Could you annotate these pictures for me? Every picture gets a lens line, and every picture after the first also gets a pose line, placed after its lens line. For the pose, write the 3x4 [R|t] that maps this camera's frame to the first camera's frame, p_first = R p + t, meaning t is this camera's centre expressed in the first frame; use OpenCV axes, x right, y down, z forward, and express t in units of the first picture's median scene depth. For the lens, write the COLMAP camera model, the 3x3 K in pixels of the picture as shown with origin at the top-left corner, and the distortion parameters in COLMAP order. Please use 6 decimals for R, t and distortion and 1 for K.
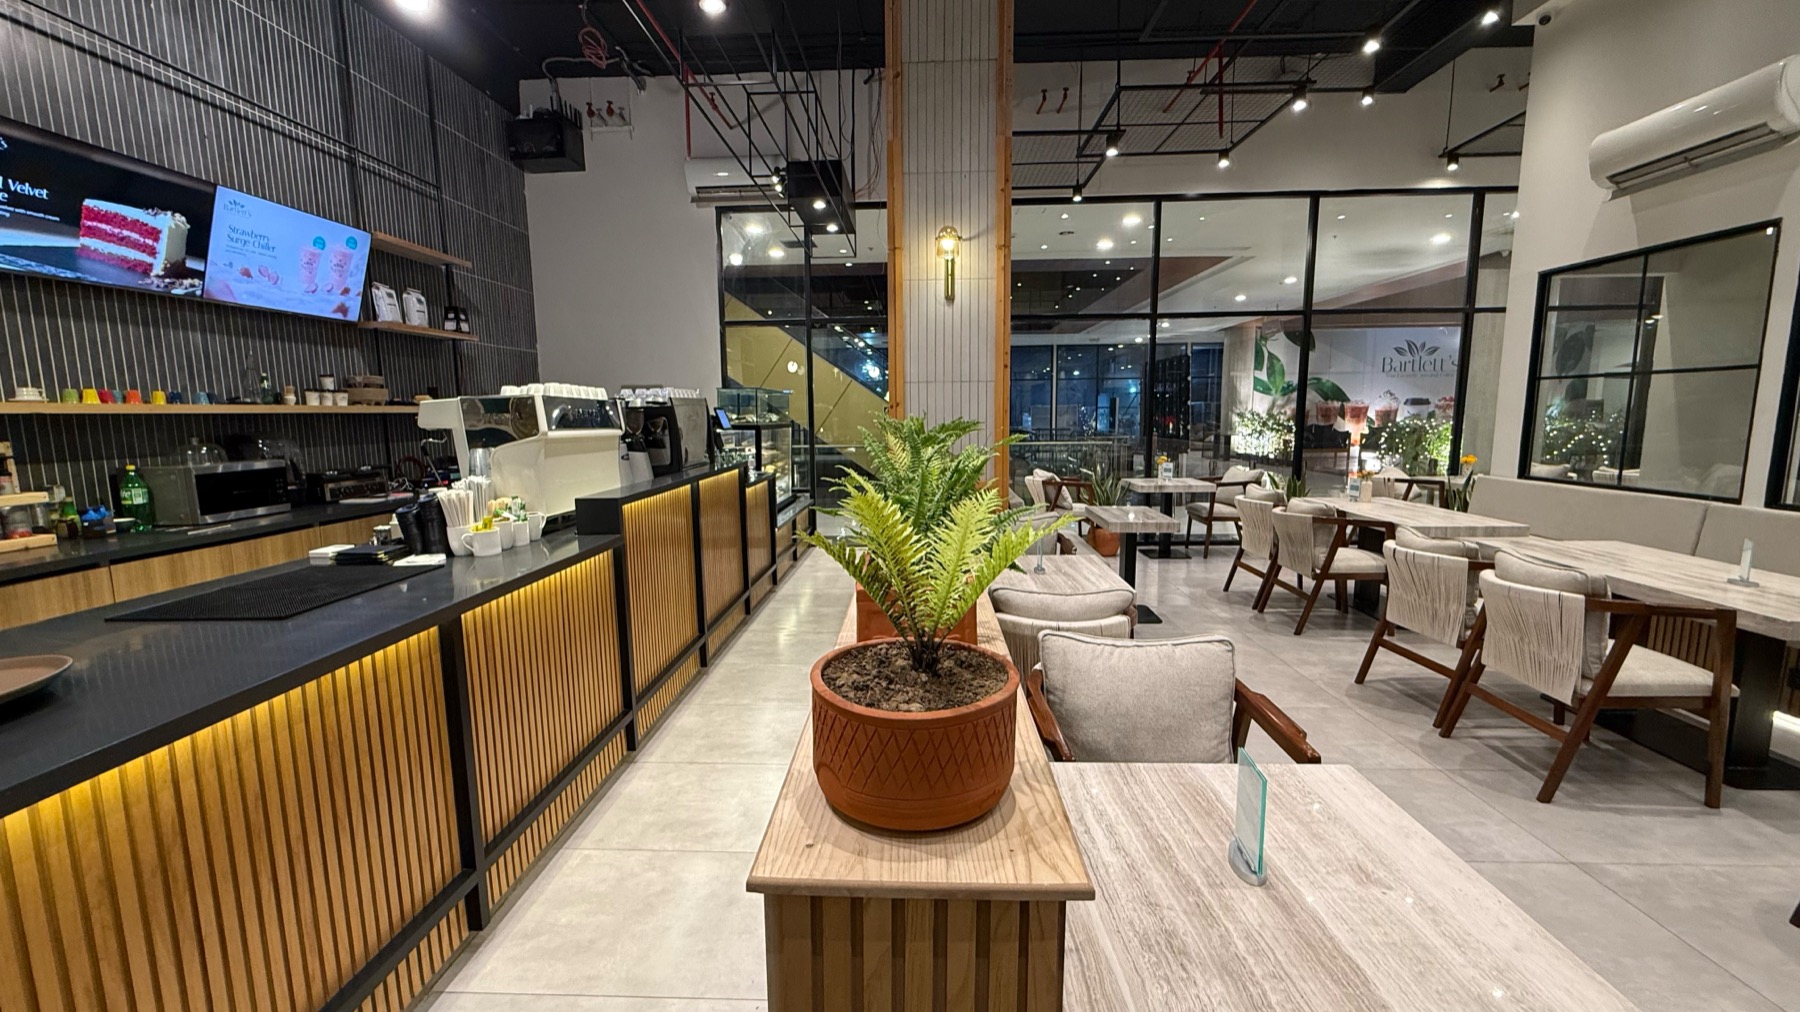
lens RADIAL K [[717.4, 0, 900.0], [0, 717.4, 506.0], [0, 0, 1]] dist [0.000491, -0.000129]
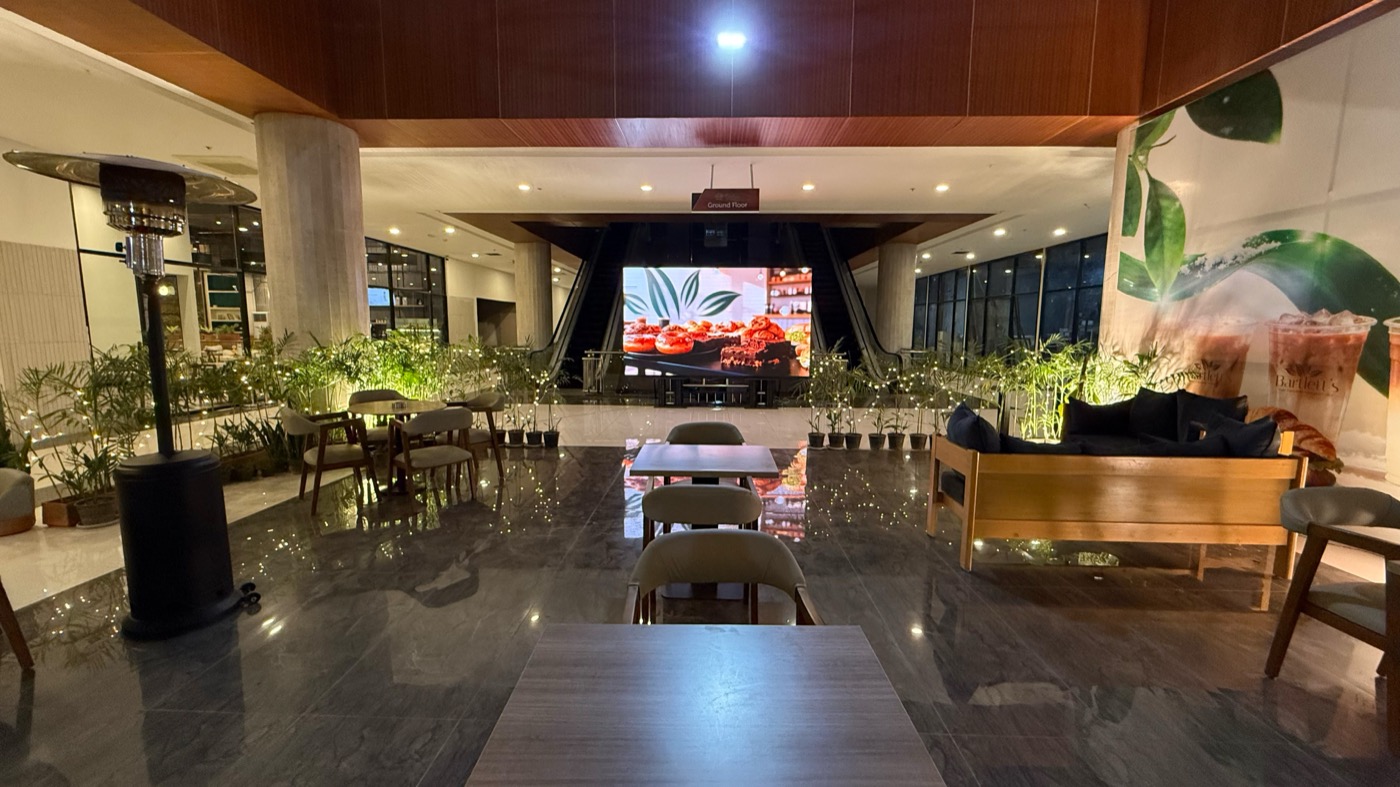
lens RADIAL K [[558.0, 0, 700.0], [0, 558.0, 393.5], [0, 0, 1]] dist [0.000491, -0.000129]
pose [[0.011836, 0.129934, -0.991452, 0.801054], [-0.137251, 0.982348, 0.127102, -0.113041], [0.990466, 0.134574, 0.029460, 0.776547]]
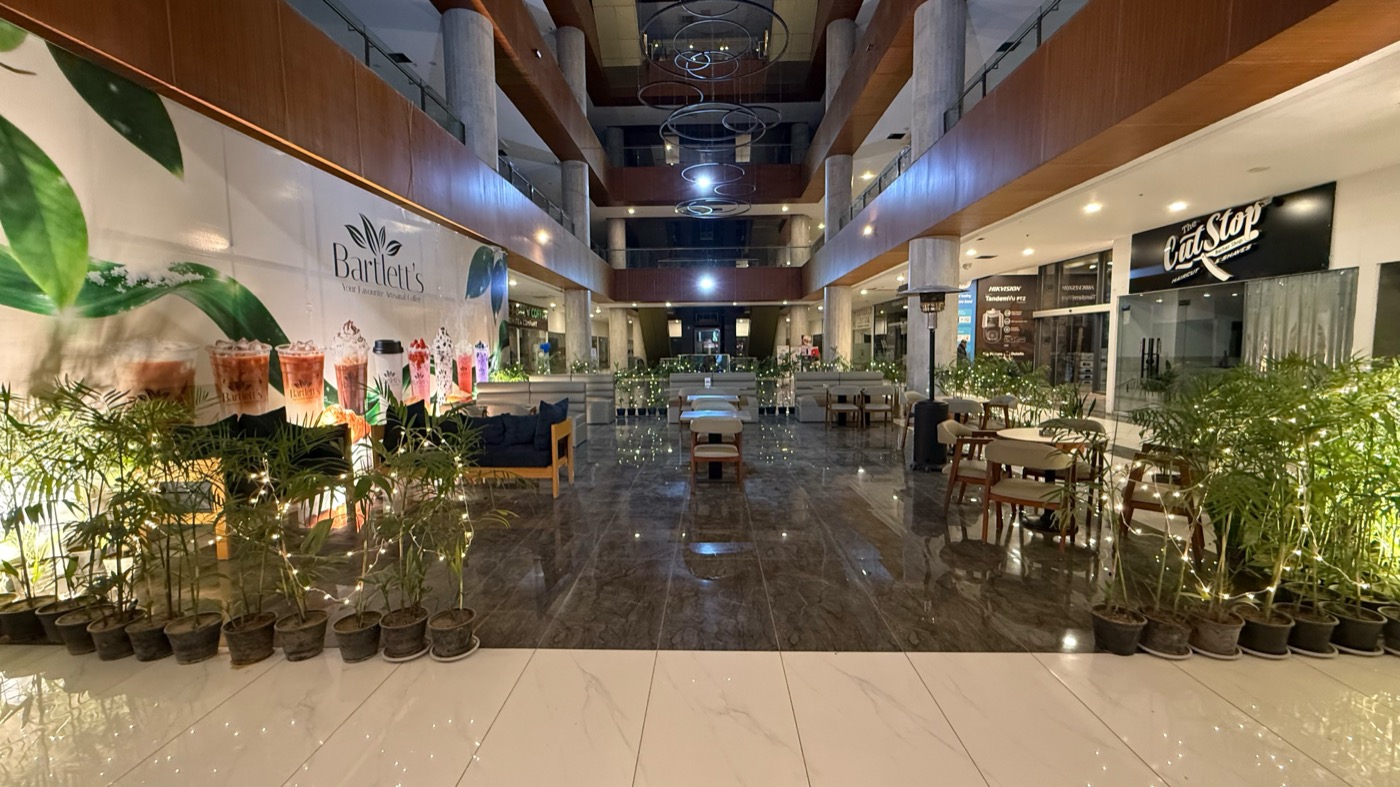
lens RADIAL K [[558.0, 0, 700.0], [0, 558.0, 393.5], [0, 0, 1]] dist [0.000491, -0.000129]
pose [[-0.017790, -0.069079, 0.997453, 0.331864], [0.138242, 0.987859, 0.070880, -0.111257], [-0.990239, 0.139150, -0.008025, 0.794394]]
